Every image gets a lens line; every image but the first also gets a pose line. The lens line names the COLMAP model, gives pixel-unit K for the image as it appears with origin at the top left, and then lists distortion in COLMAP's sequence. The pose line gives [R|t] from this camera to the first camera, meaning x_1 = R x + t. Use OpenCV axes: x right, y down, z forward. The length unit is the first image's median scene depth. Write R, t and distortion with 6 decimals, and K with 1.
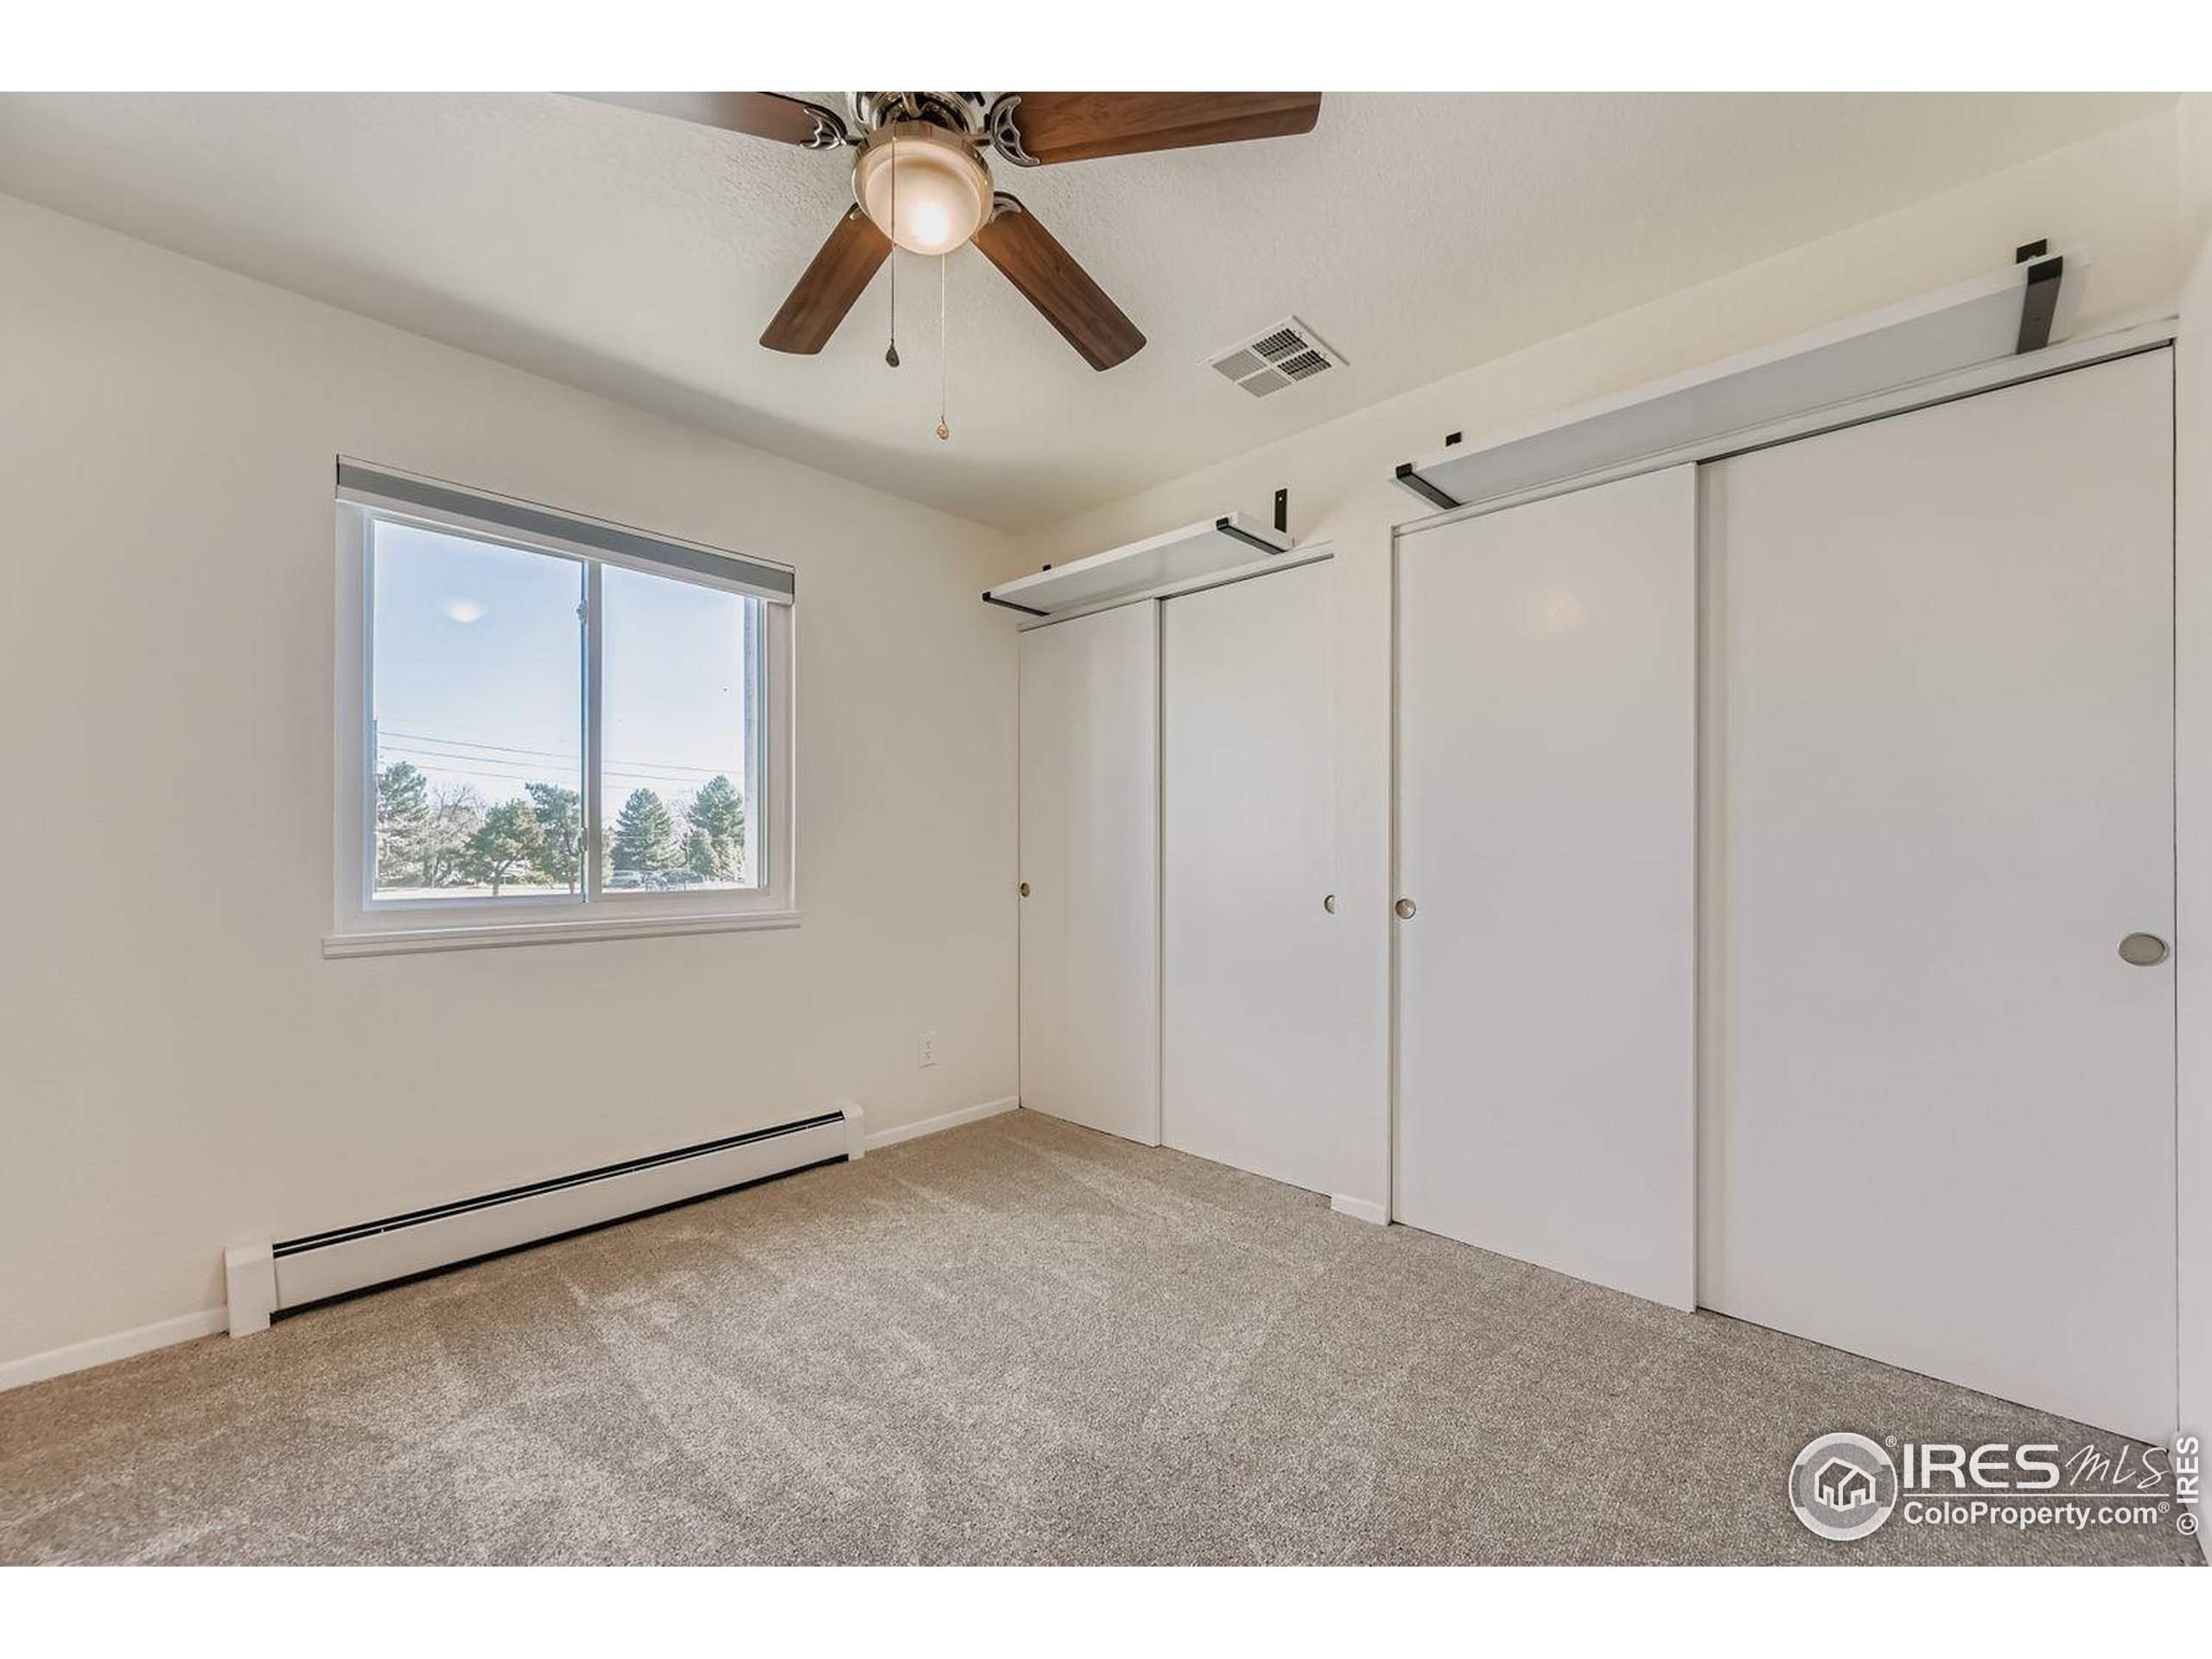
lens RADIAL K [[879.6, 0, 1111.7], [0, 879.6, 849.0], [0, 0, 1]] dist [-0.000575, -0.000086]
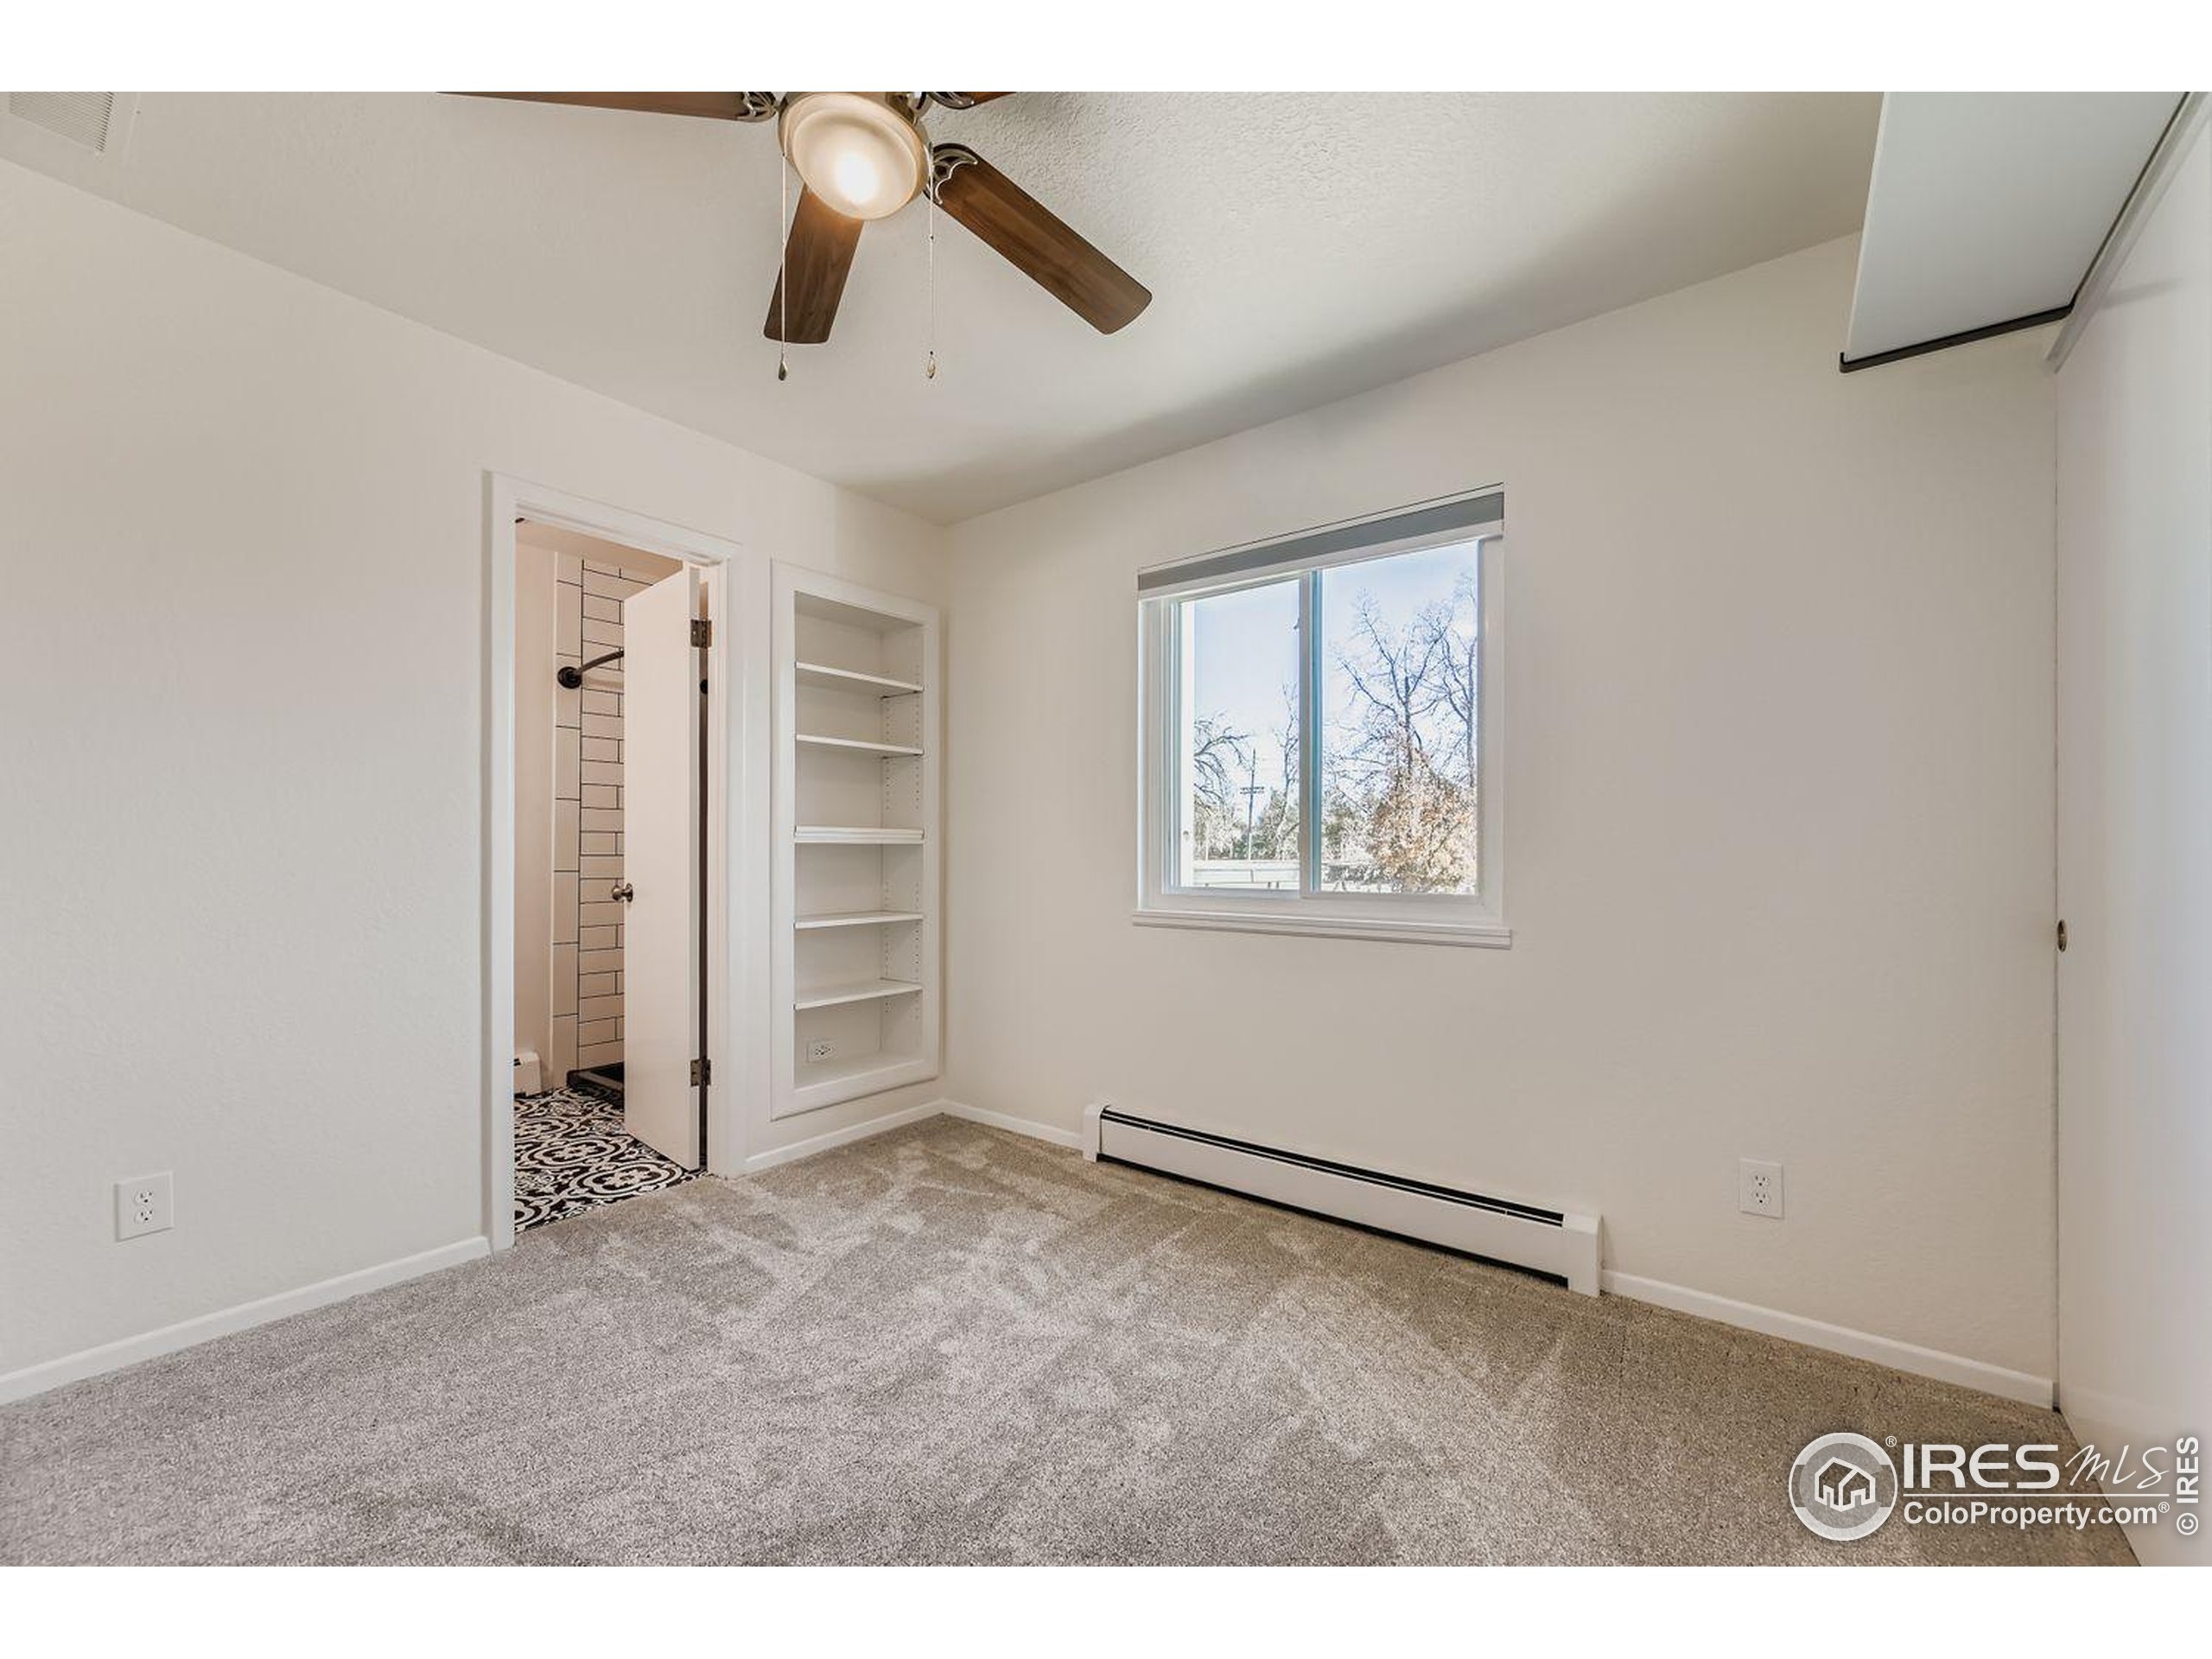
lens RADIAL K [[879.6, 0, 1111.7], [0, 879.6, 849.0], [0, 0, 1]] dist [-0.000575, -0.000086]
pose [[0.107951, -0.003162, -0.994151, 0.453441], [-0.002346, 0.999991, -0.003435, 0.006878], [0.994153, 0.002703, 0.107942, 0.699350]]
